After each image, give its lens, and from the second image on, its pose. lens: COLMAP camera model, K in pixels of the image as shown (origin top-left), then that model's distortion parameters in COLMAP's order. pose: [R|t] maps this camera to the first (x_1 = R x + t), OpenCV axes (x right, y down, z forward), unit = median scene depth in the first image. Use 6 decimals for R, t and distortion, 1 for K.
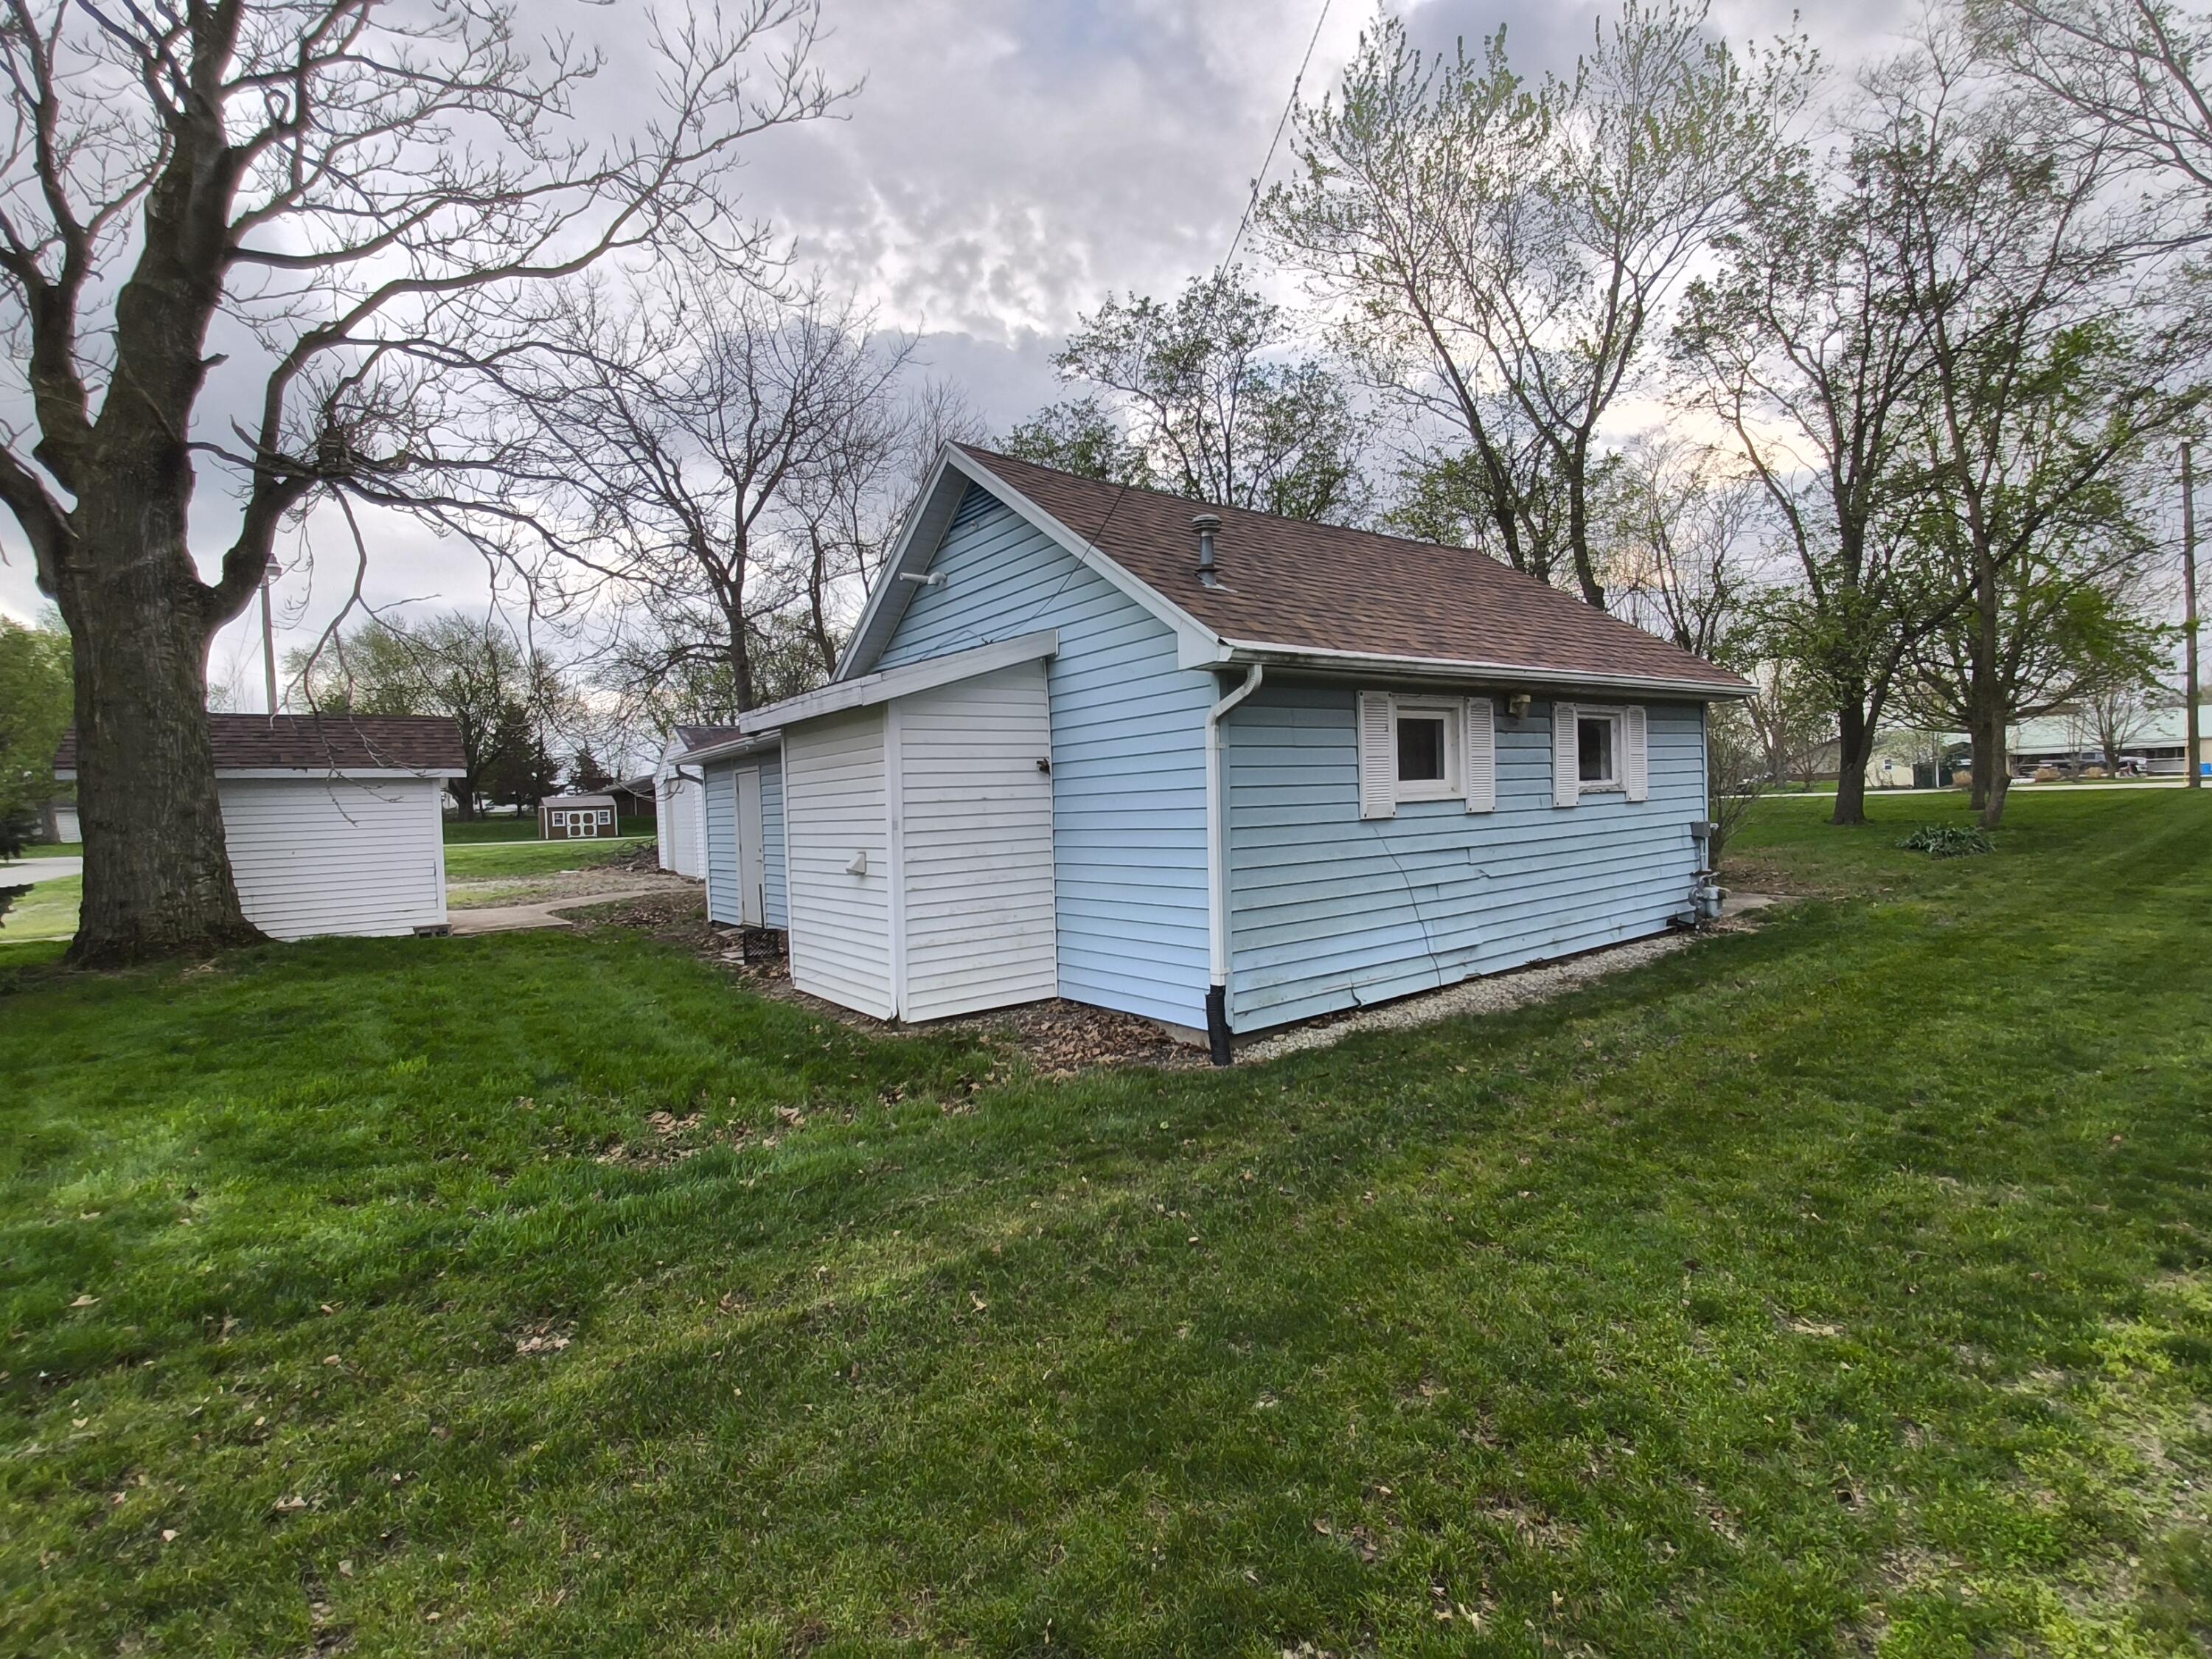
lens RADIAL K [[1010.8, 0, 1102.3], [0, 1010.8, 840.5], [0, 0, 1]] dist [-0.011096, -0.011306]
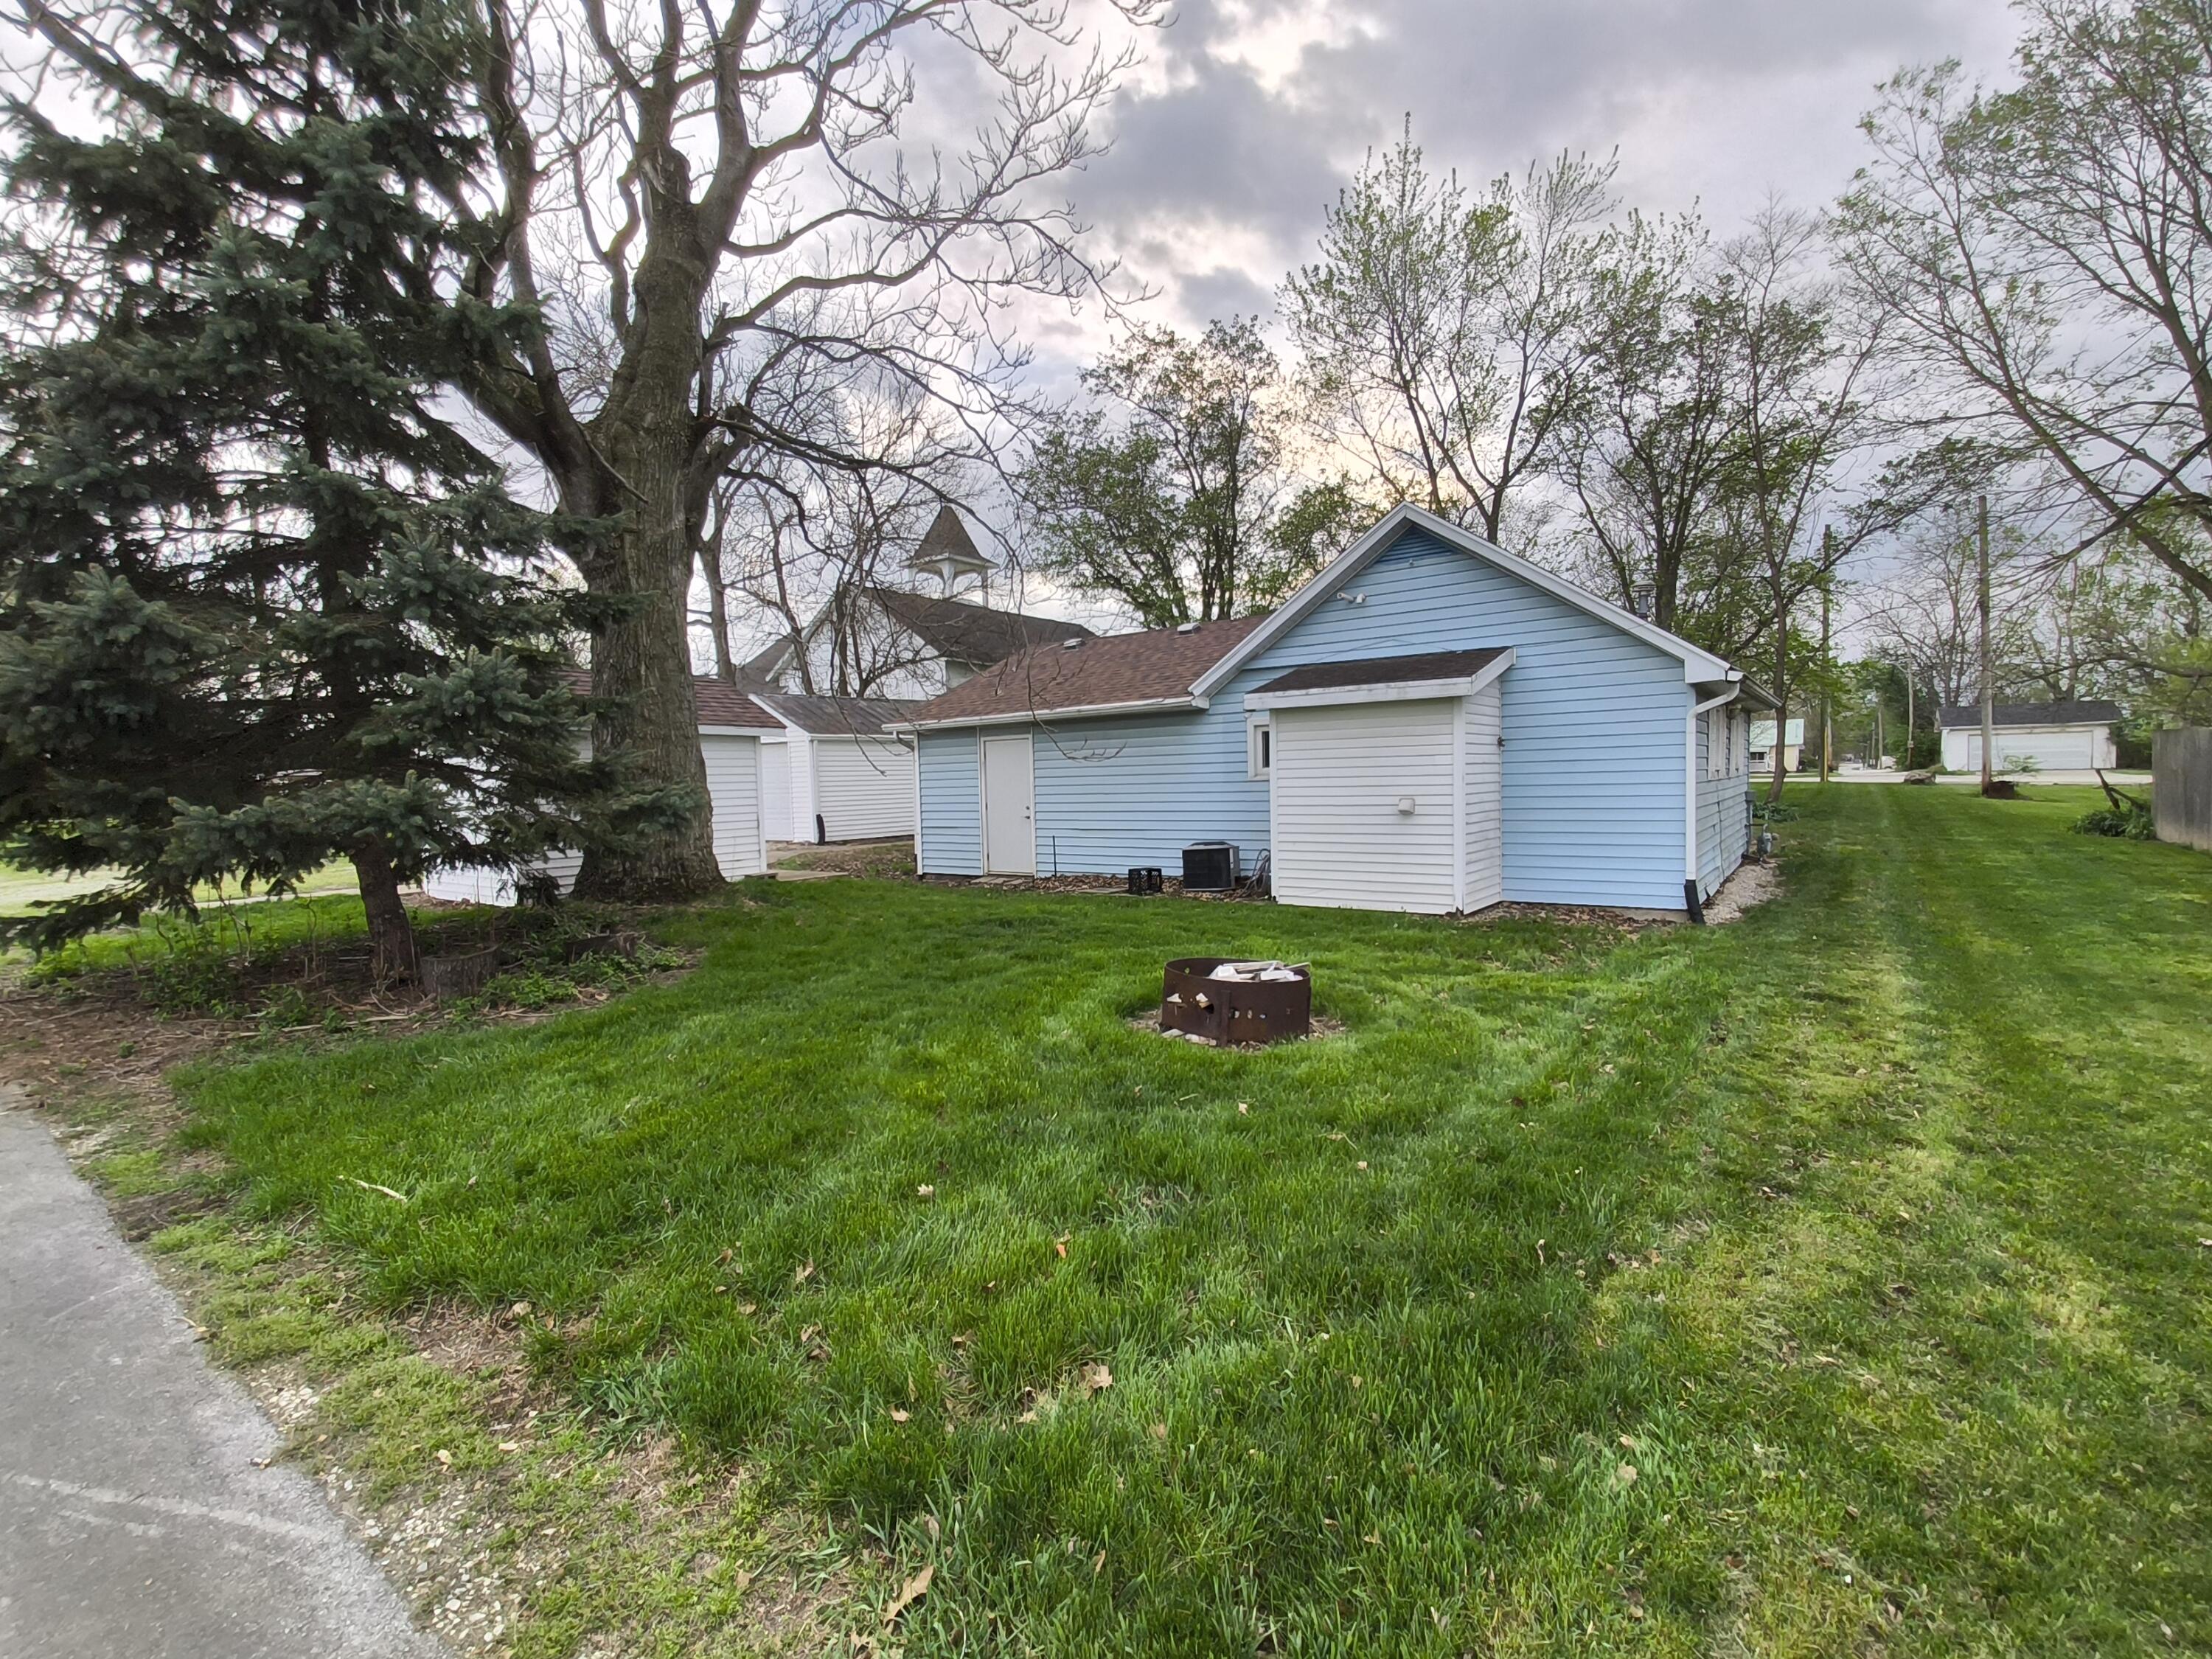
lens RADIAL K [[1010.8, 0, 1099.0], [0, 1010.8, 846.5], [0, 0, 1]] dist [-0.011096, -0.011306]
pose [[0.960067, -0.001348, 0.279766, -0.794912], [-0.004830, 0.999759, 0.021393, 0.038570], [-0.279728, -0.021890, 0.959830, -0.178550]]
